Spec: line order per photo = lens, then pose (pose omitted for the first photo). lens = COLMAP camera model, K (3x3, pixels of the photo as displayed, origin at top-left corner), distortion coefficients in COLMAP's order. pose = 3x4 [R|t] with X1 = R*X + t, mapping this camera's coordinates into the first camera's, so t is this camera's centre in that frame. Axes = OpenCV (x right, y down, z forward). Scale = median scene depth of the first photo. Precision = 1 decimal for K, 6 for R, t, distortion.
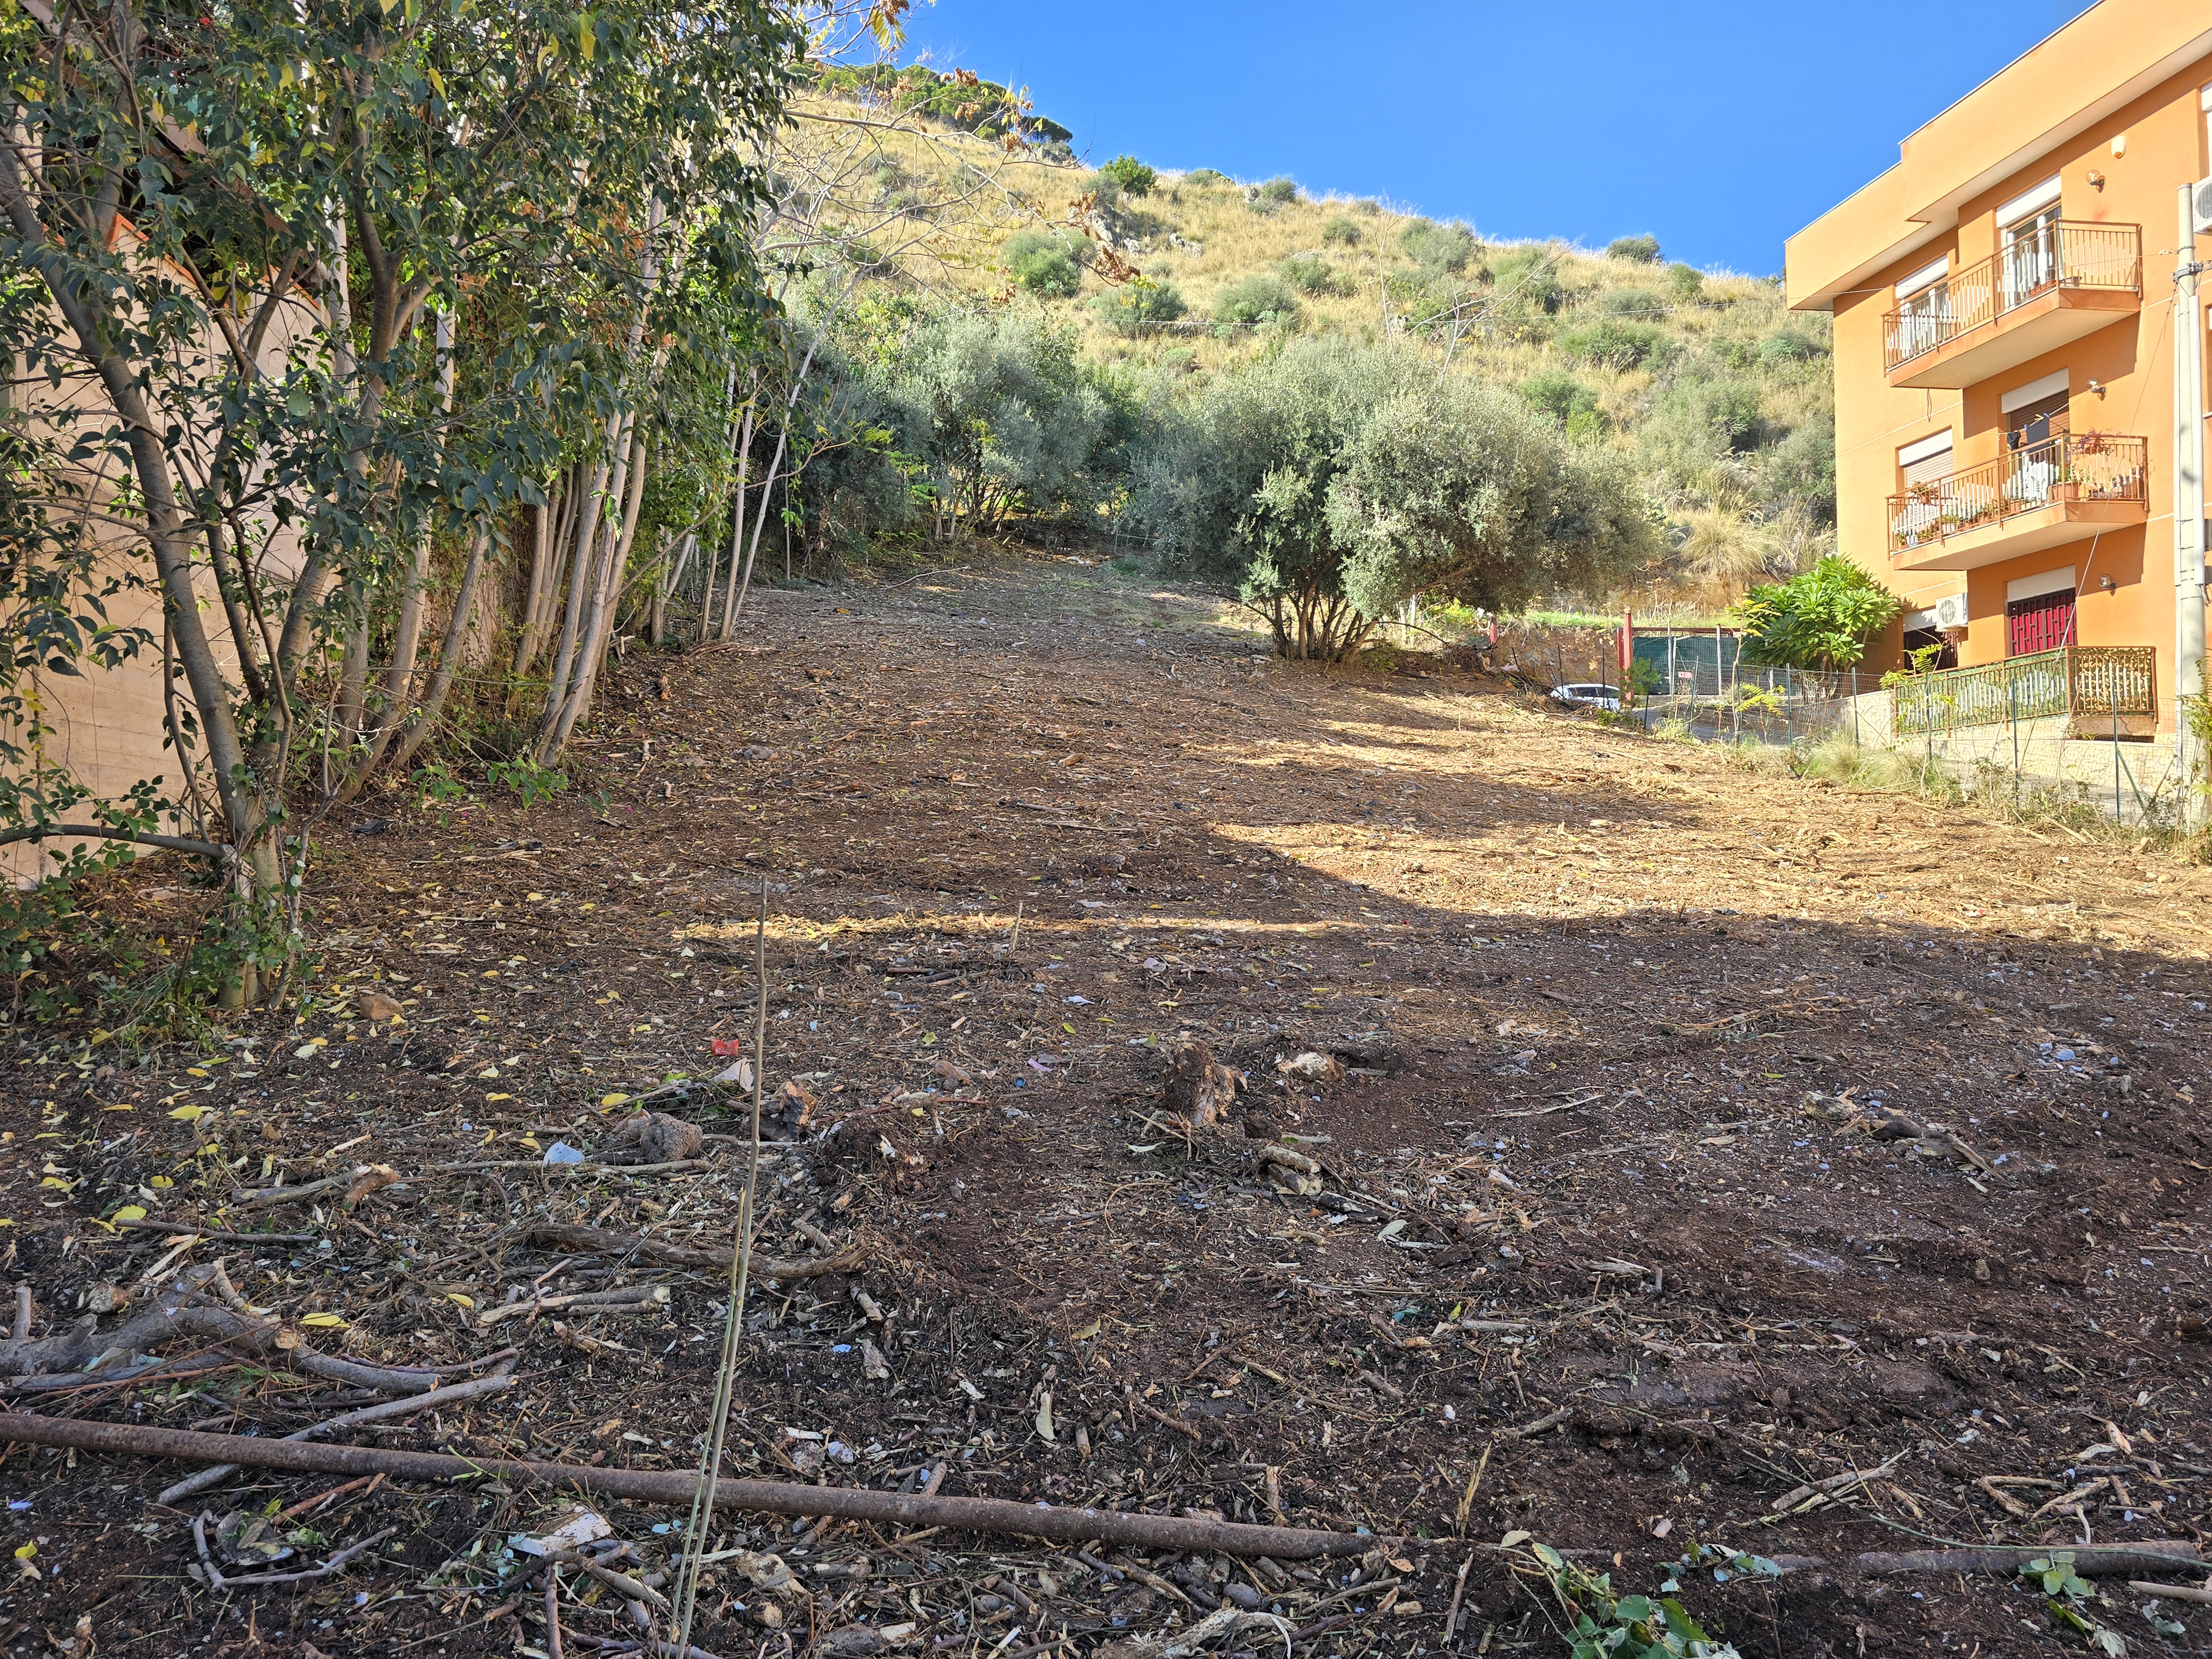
lens RADIAL K [[1476.4, 0, 1129.4], [0, 1476.4, 808.4], [0, 0, 1]] dist [0.072358, -0.068538]
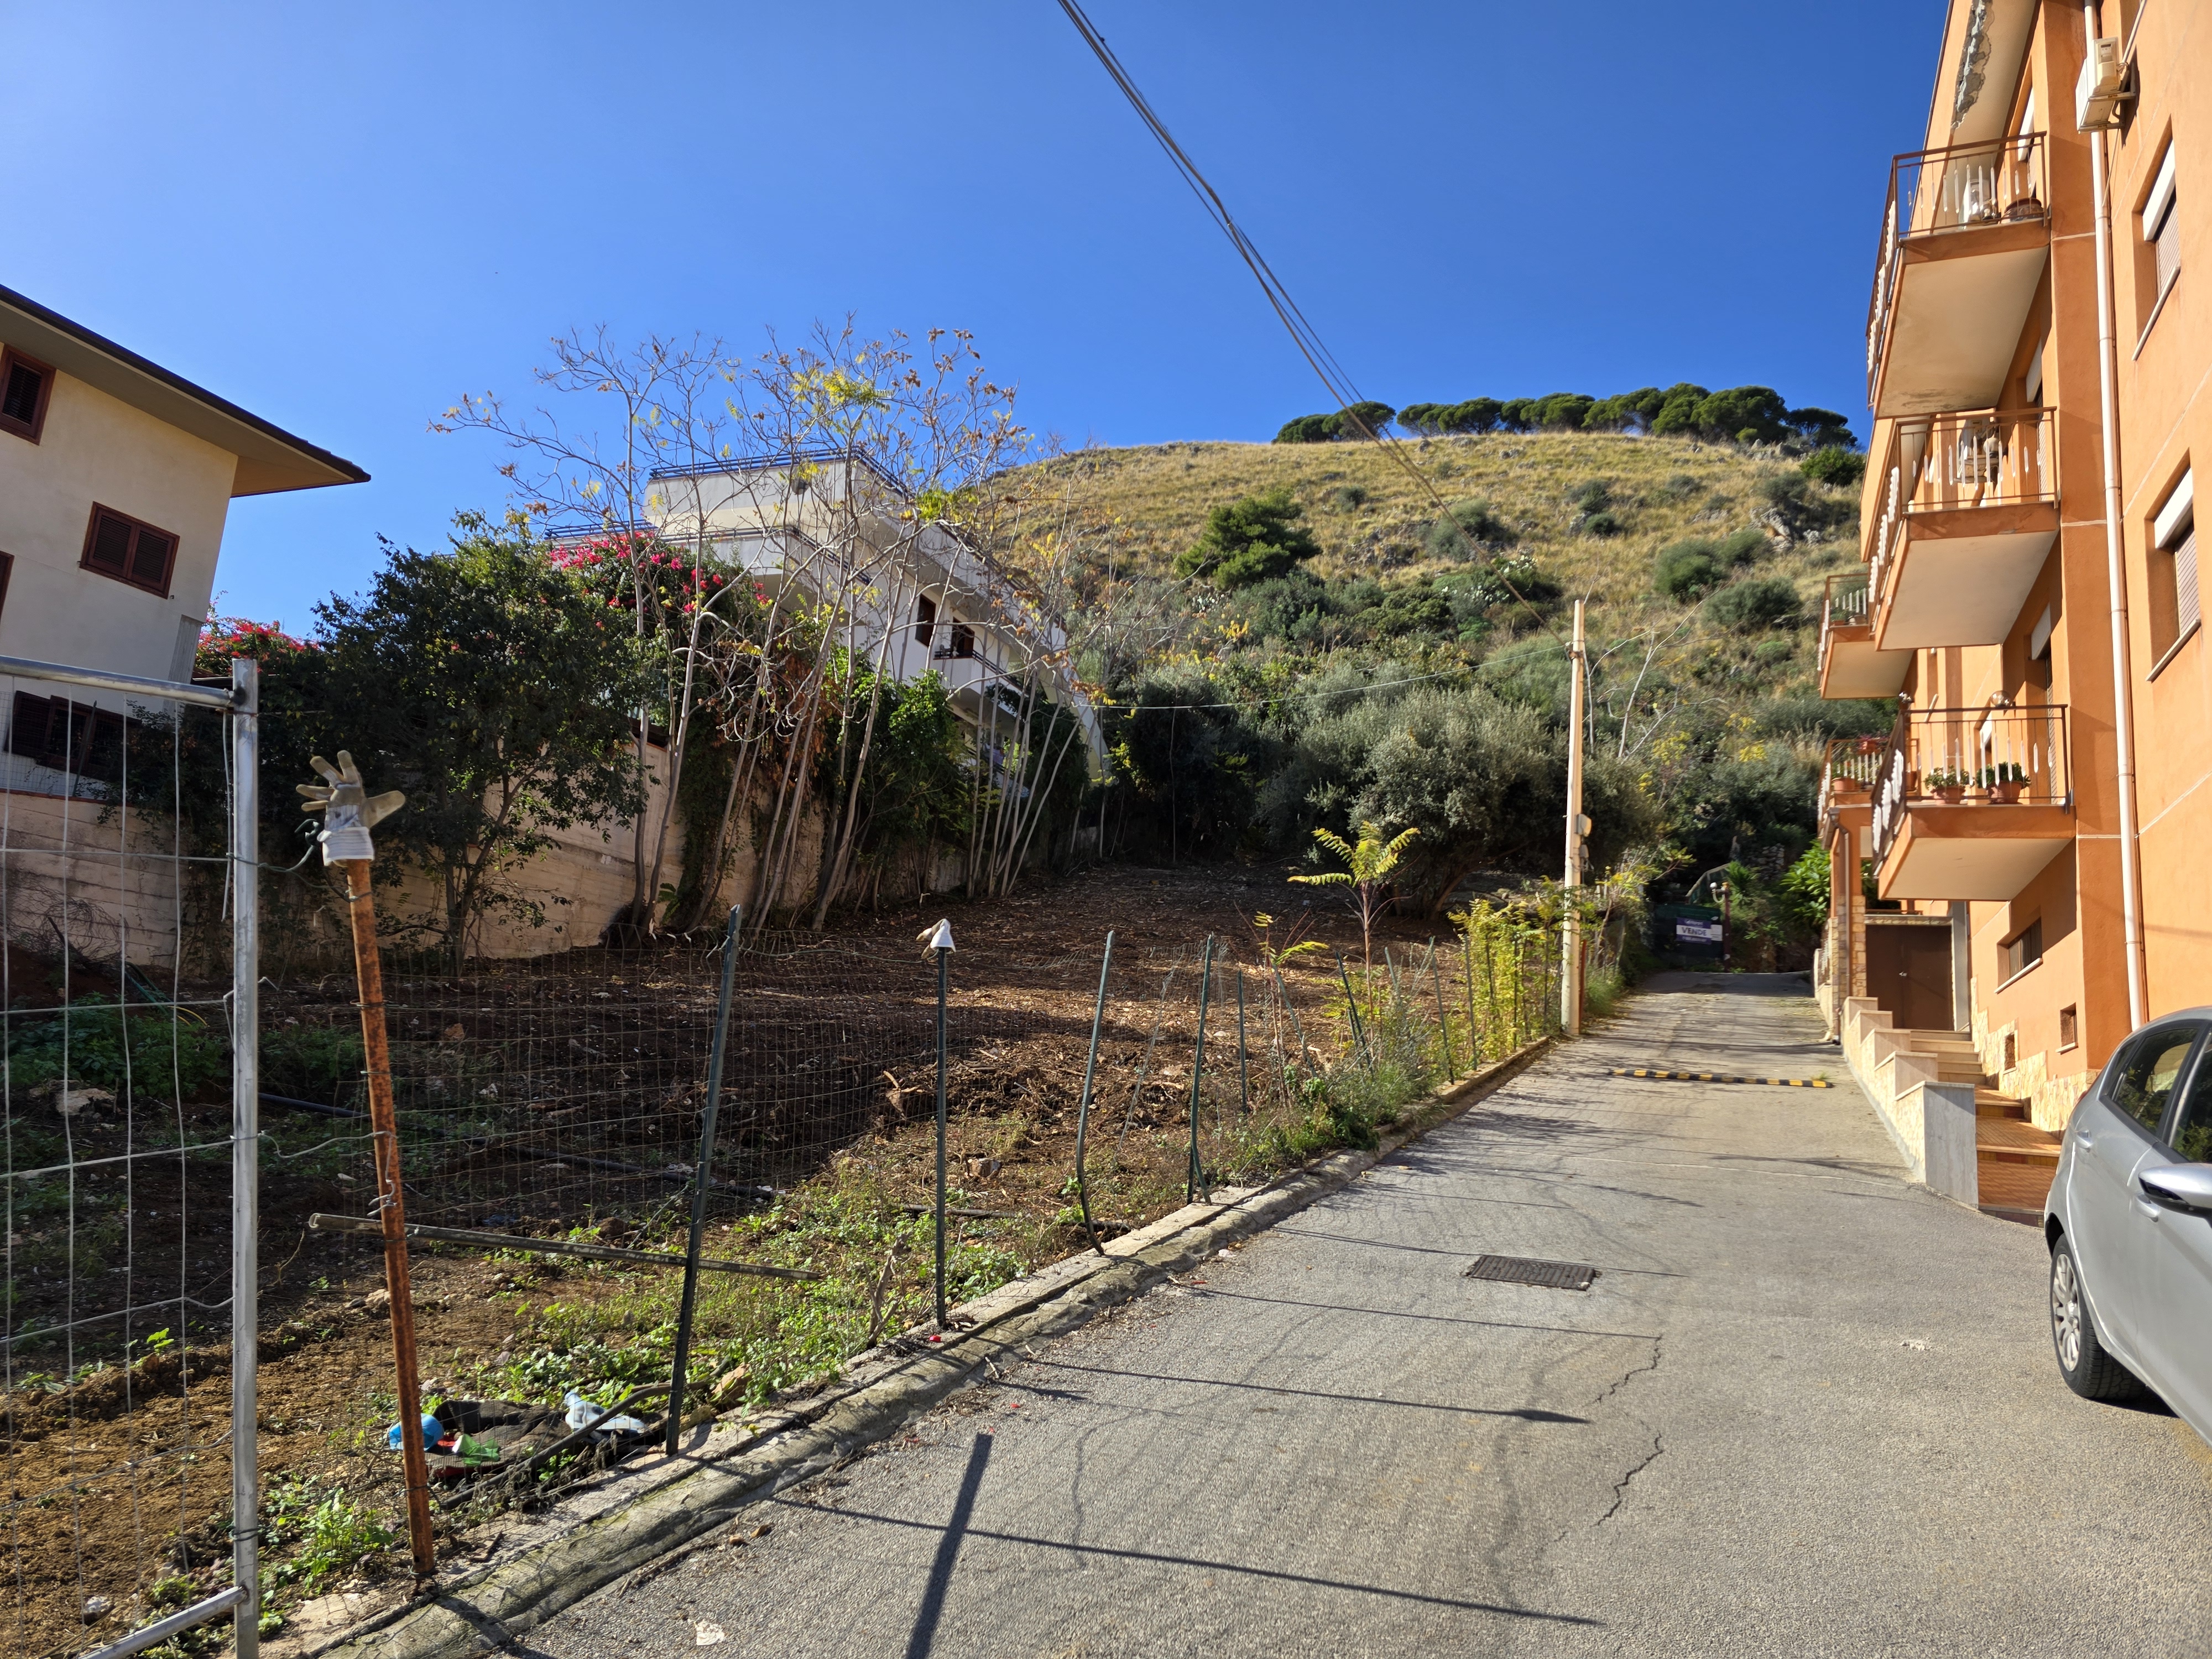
lens RADIAL K [[1452.0, 0, 1083.0], [0, 1452.0, 833.3], [0, 0, 1]] dist [0.083195, -0.070060]
pose [[0.840028, -0.019230, -0.542202, 0.651820], [-0.076412, 0.985217, -0.153326, 0.053588], [0.537135, 0.170229, 0.826140, -0.284289]]
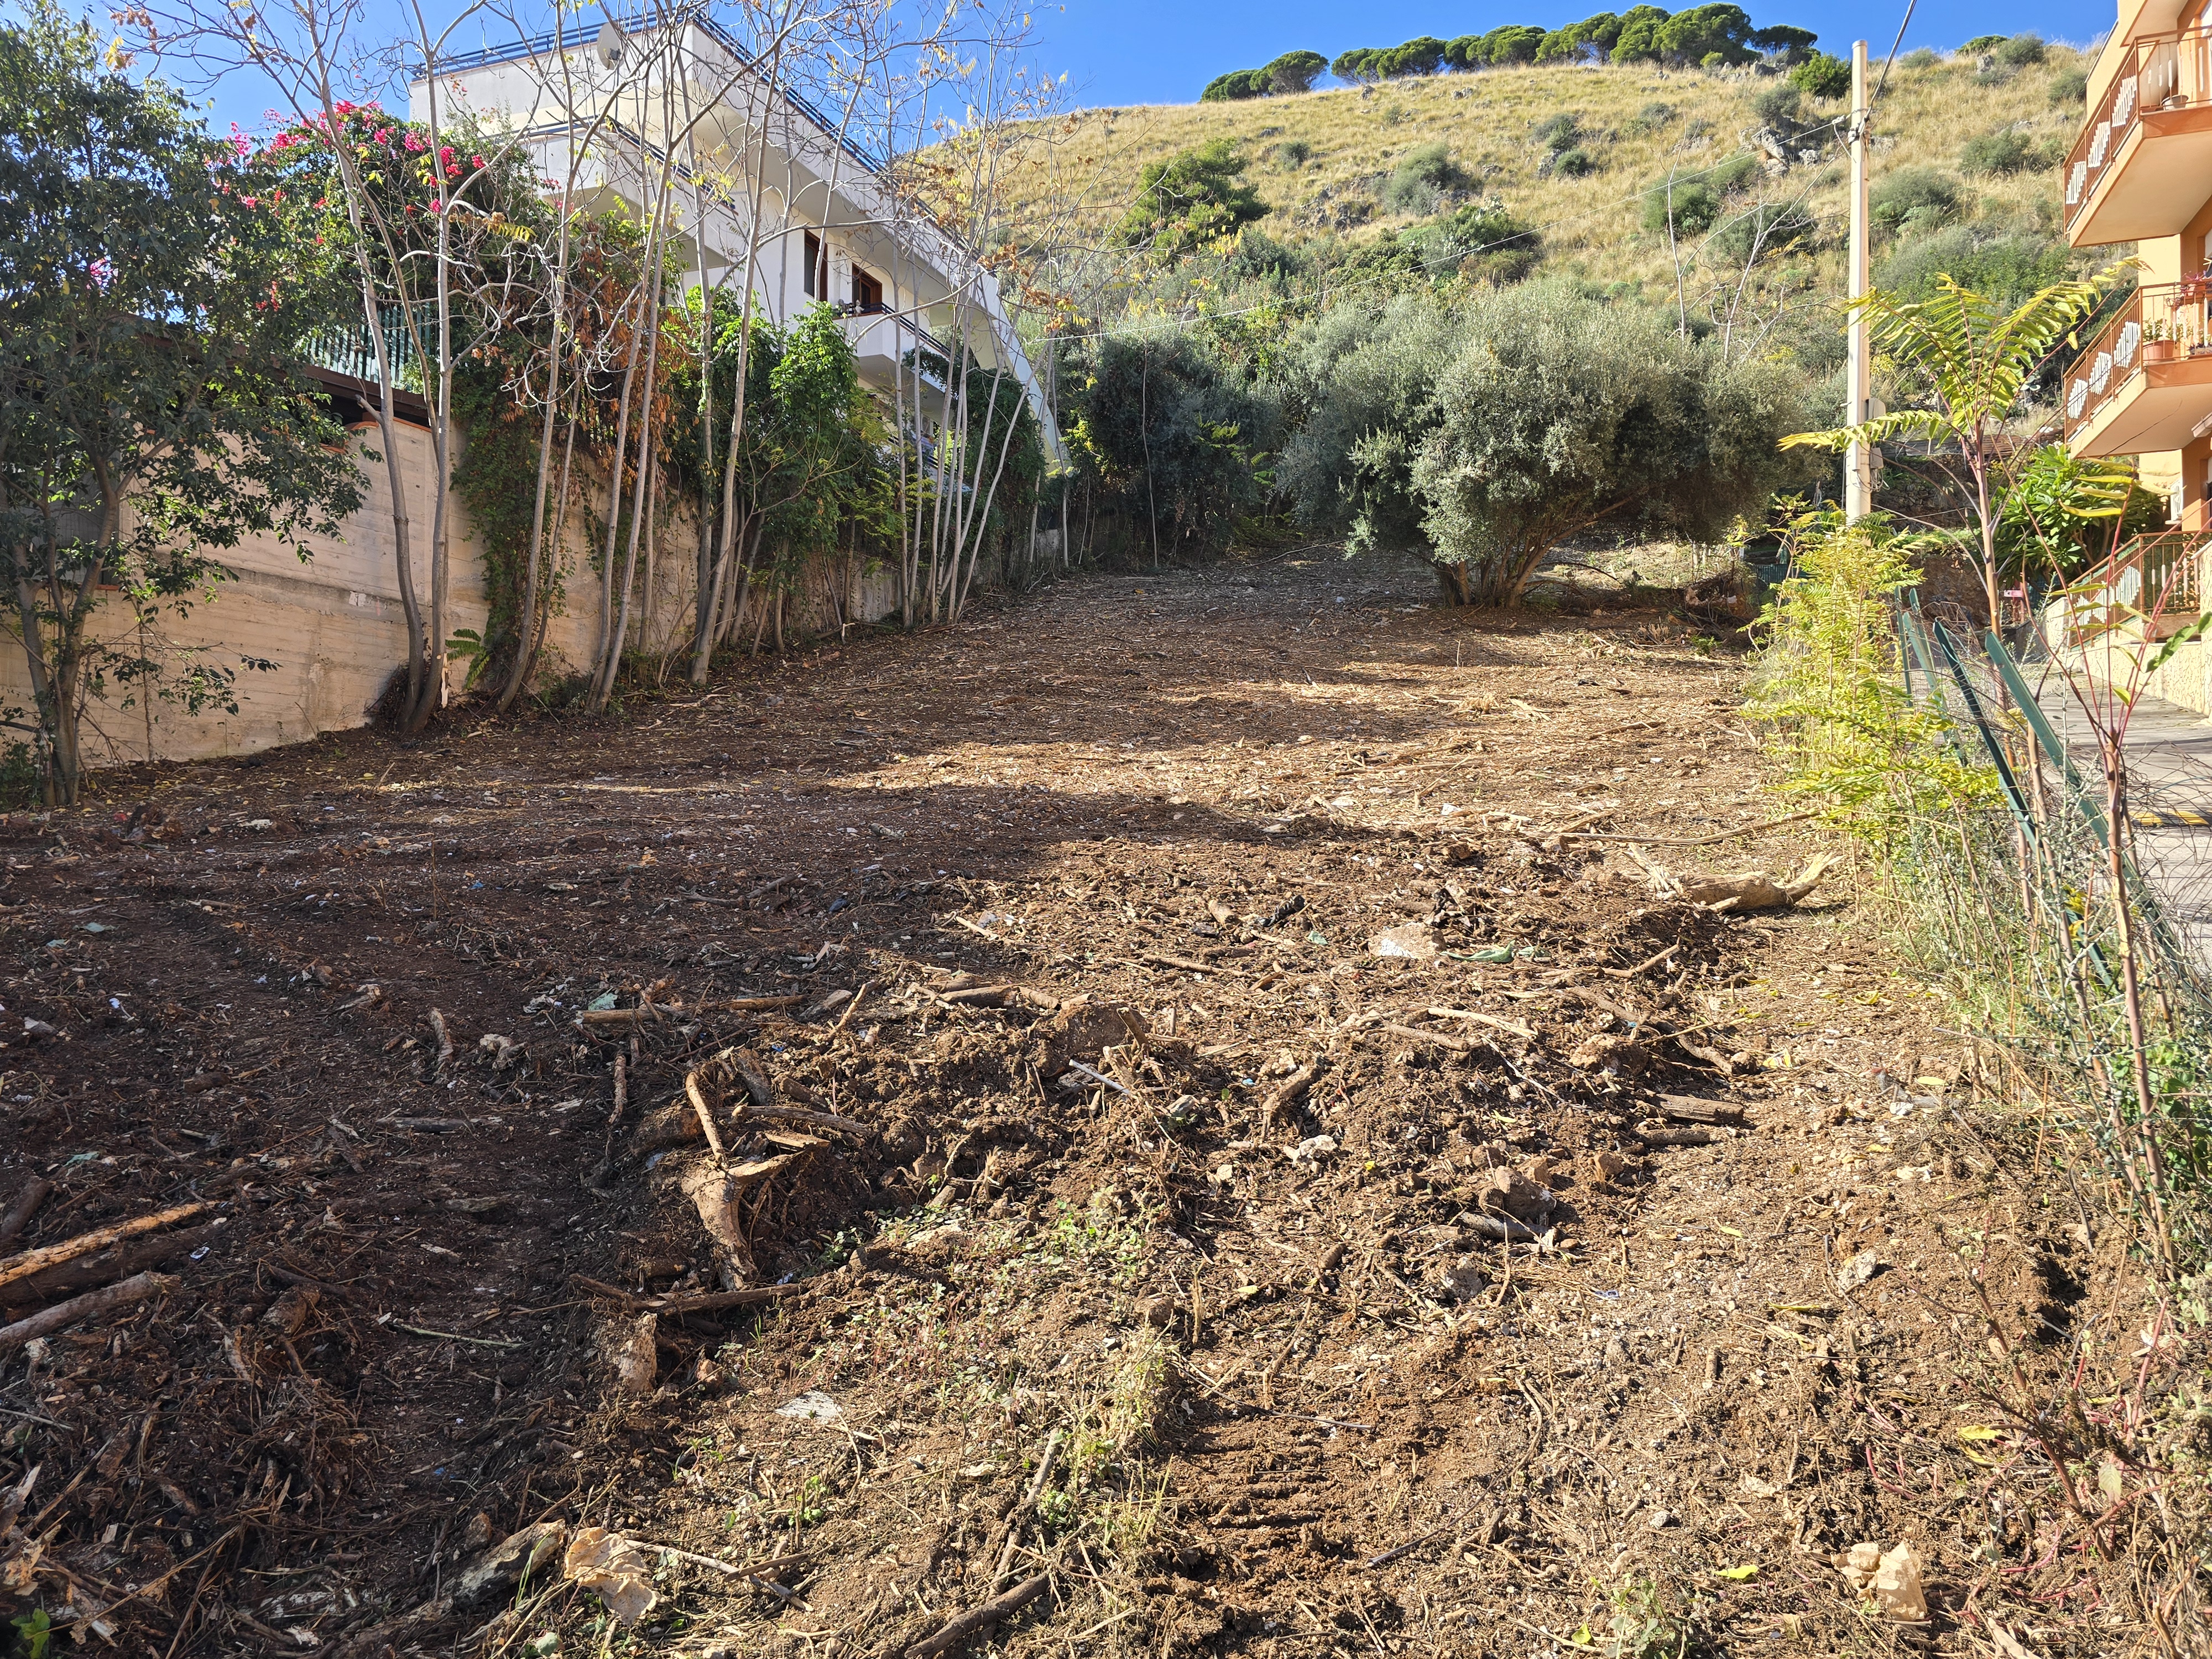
lens RADIAL K [[1476.4, 0, 1129.4], [0, 1476.4, 808.4], [0, 0, 1]] dist [0.072358, -0.068538]
pose [[0.872486, 0.000347, -0.488639, 0.459771], [0.006162, 0.999912, 0.011712, 0.030533], [0.488600, -0.013229, 0.872407, -0.030771]]
